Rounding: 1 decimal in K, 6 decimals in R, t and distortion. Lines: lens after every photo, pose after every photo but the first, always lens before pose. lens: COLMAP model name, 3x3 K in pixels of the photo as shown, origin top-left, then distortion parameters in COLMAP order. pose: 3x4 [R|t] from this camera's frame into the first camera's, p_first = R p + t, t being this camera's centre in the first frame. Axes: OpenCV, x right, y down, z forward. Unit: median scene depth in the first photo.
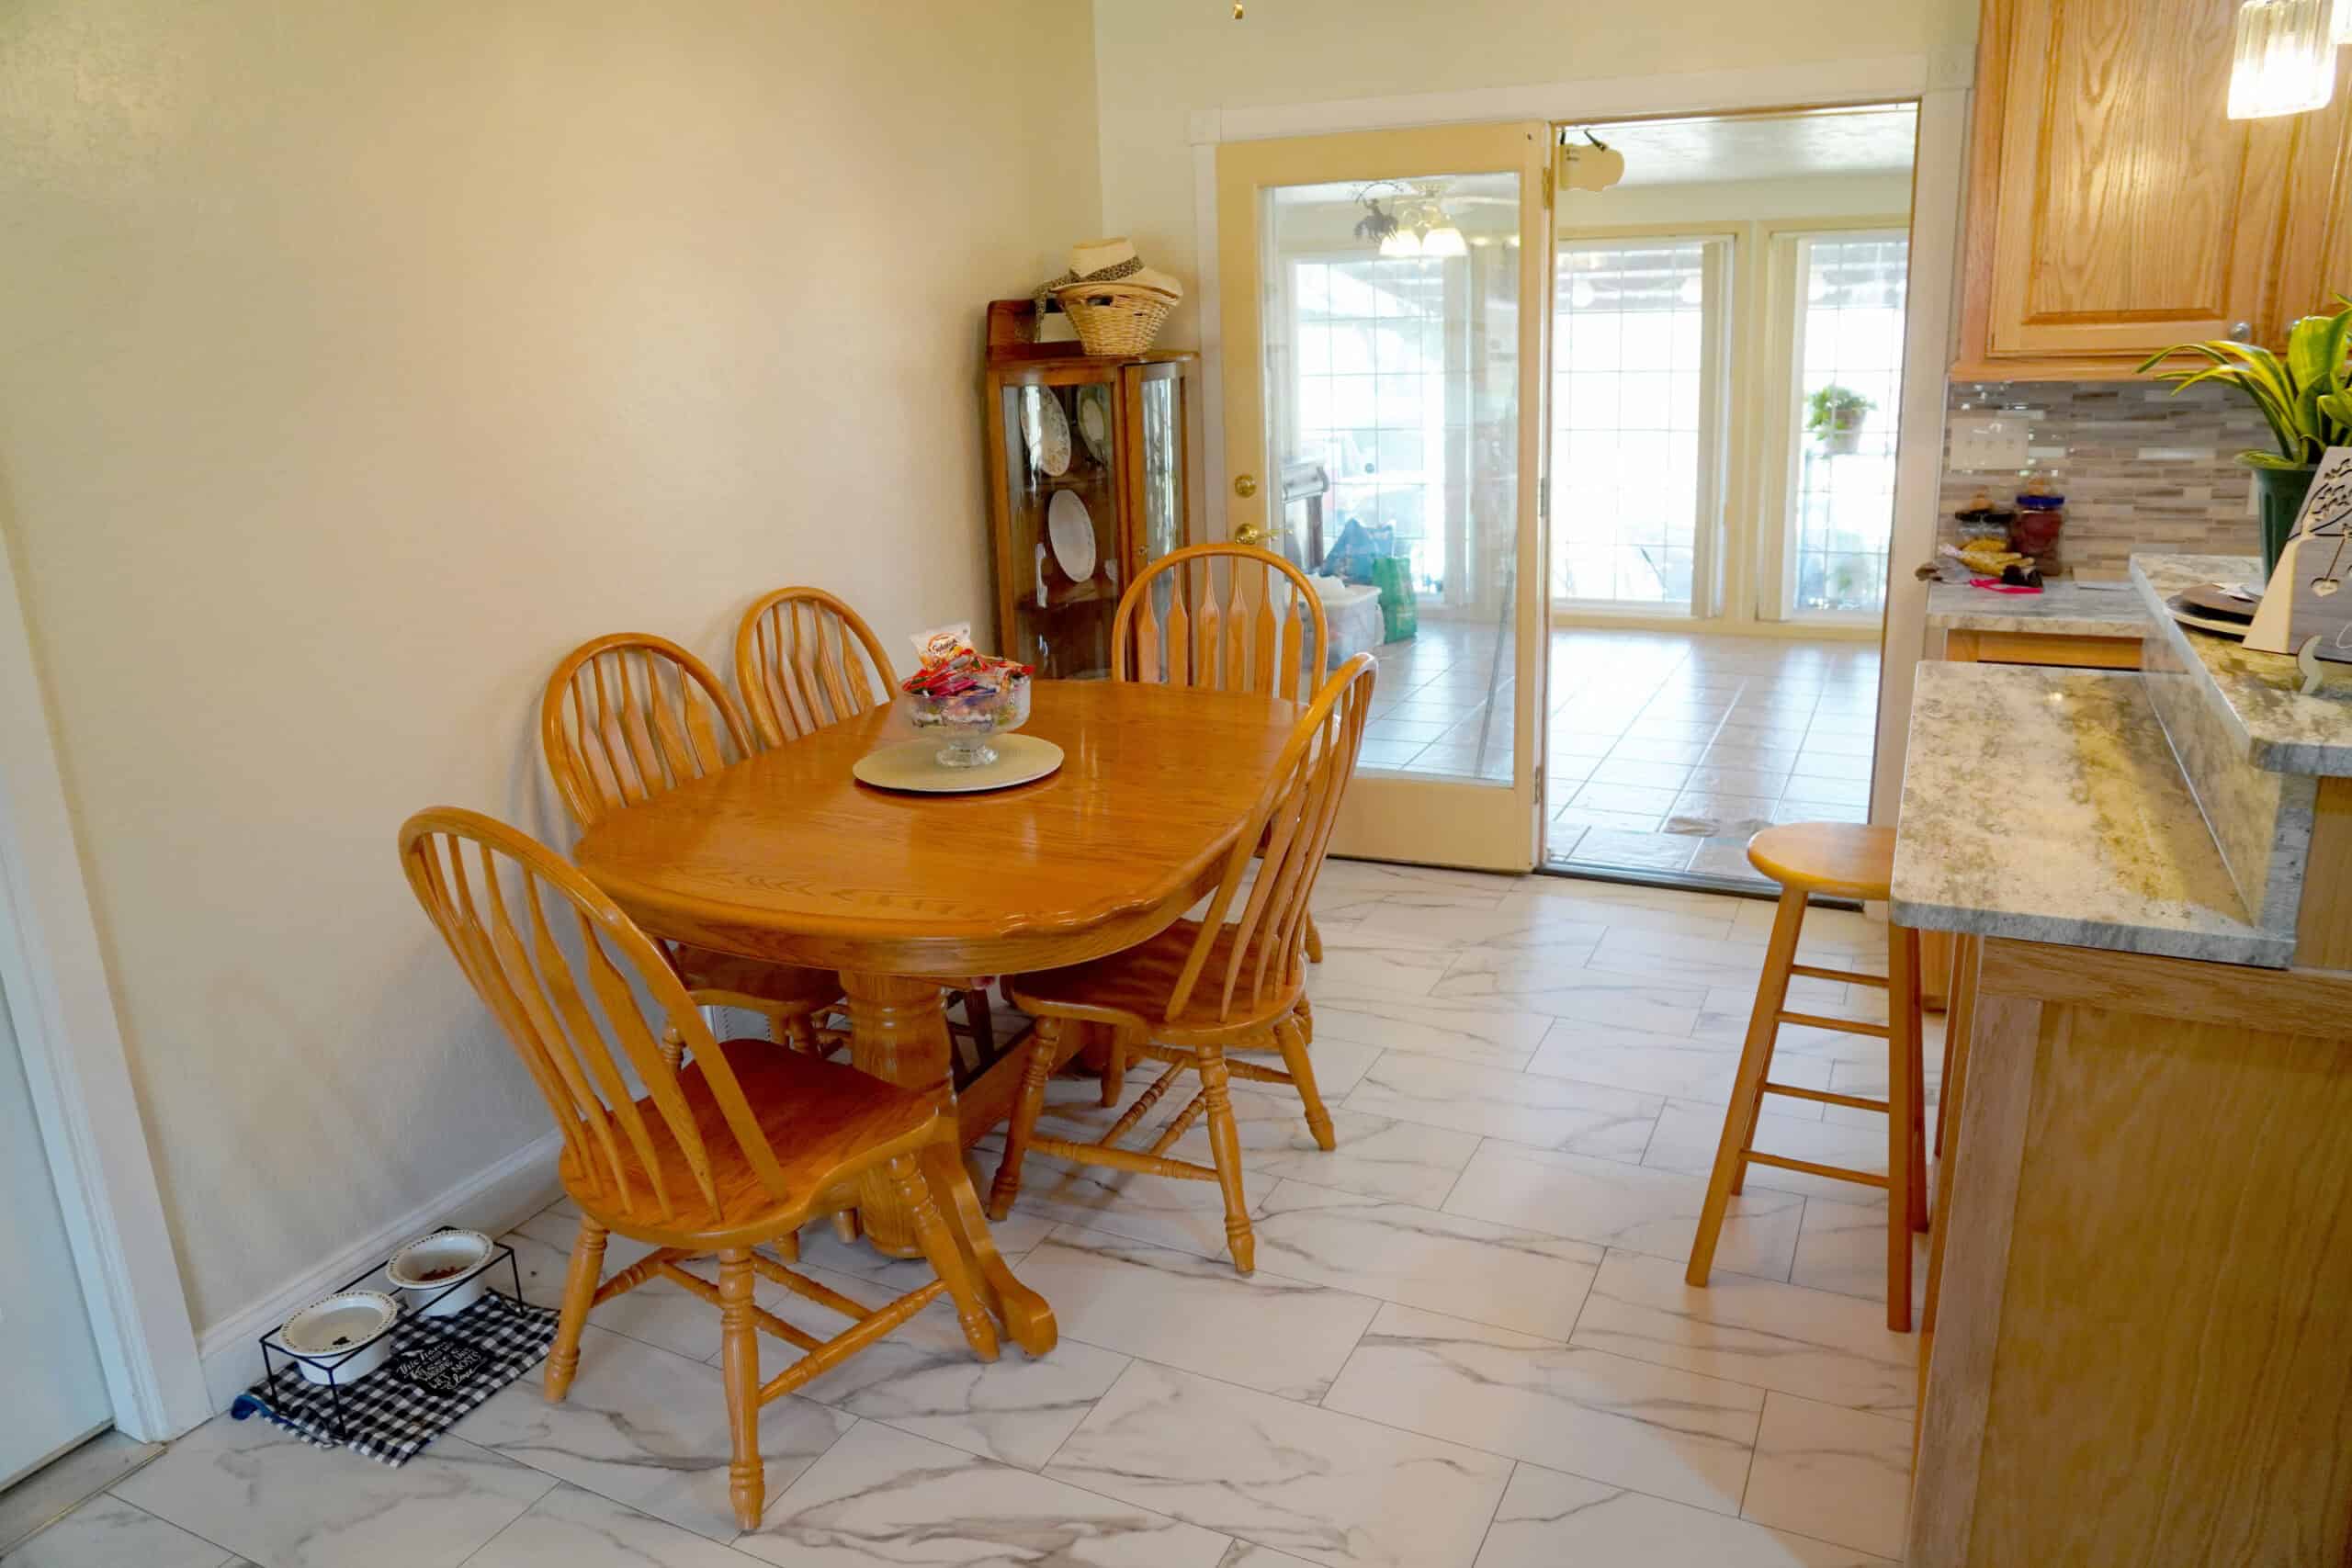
lens RADIAL K [[1679.7, 0, 1147.6], [0, 1679.7, 785.3], [0, 0, 1]] dist [-0.146344, 0.135406]
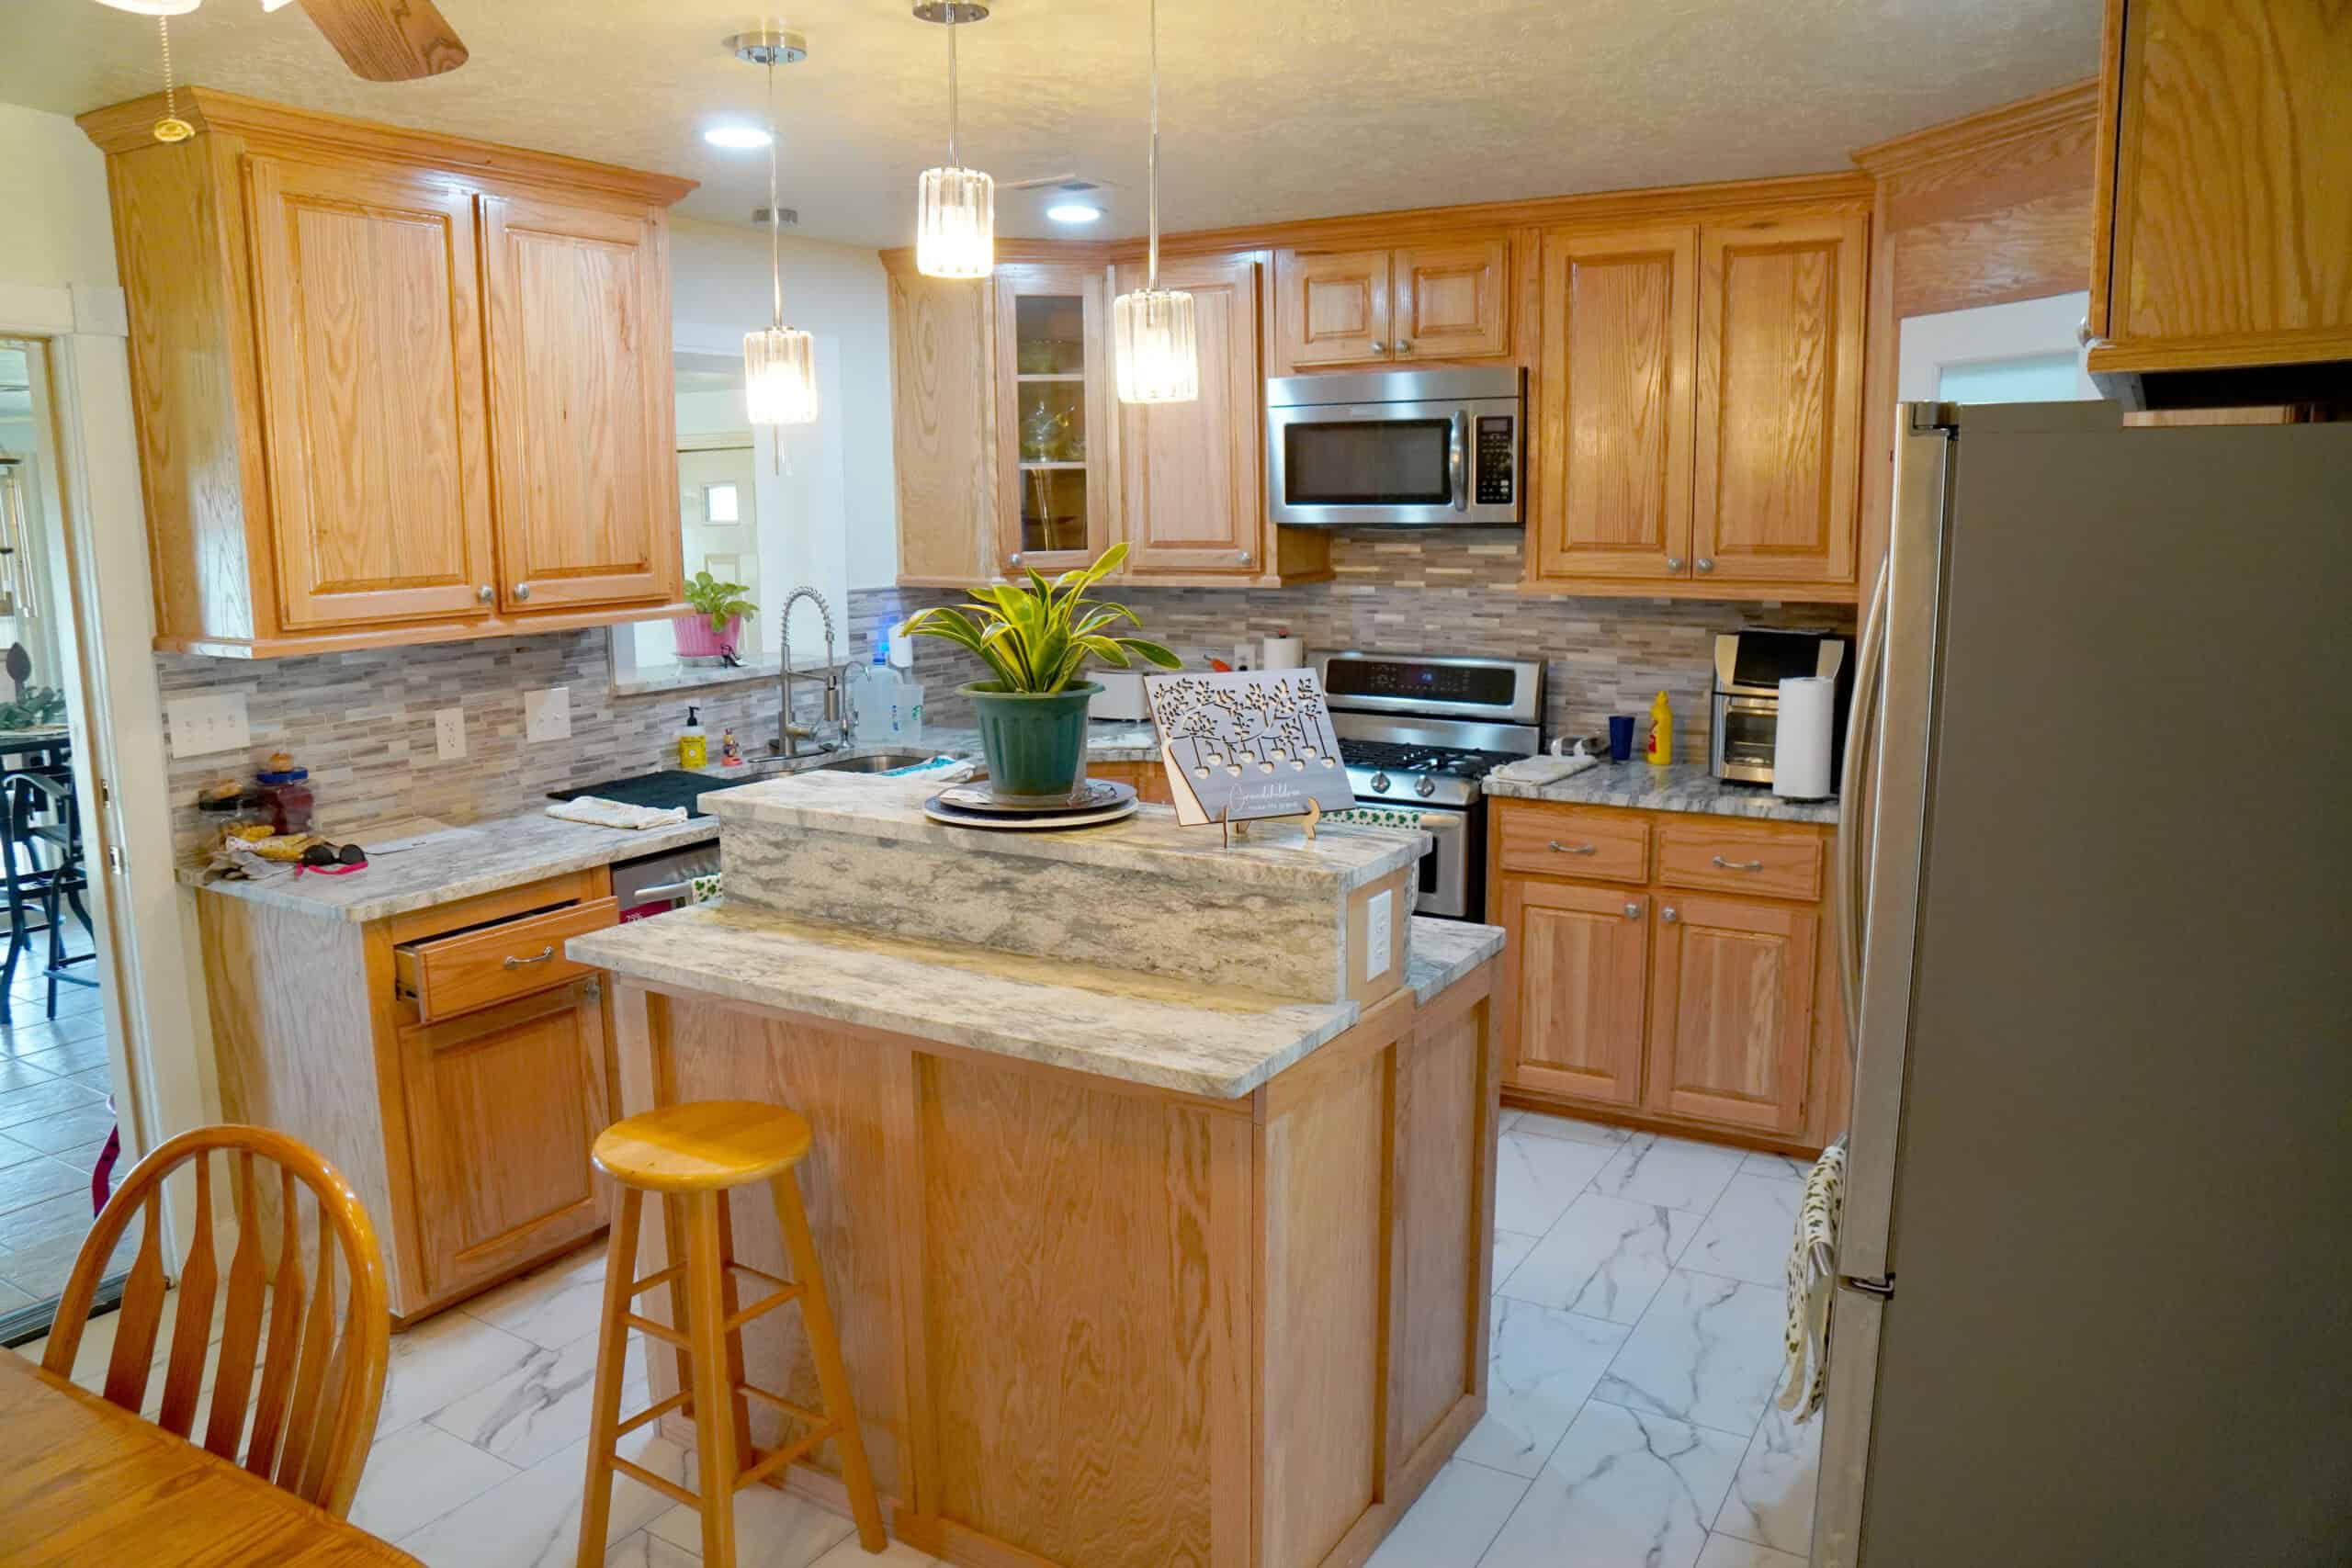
lens RADIAL K [[1679.7, 0, 1147.6], [0, 1679.7, 785.3], [0, 0, 1]] dist [-0.146344, 0.135406]
pose [[0.090399, -0.131918, 0.987130, -0.349139], [0.275531, 0.955812, 0.102501, -0.134588], [-0.957032, 0.262719, 0.122752, 0.425415]]
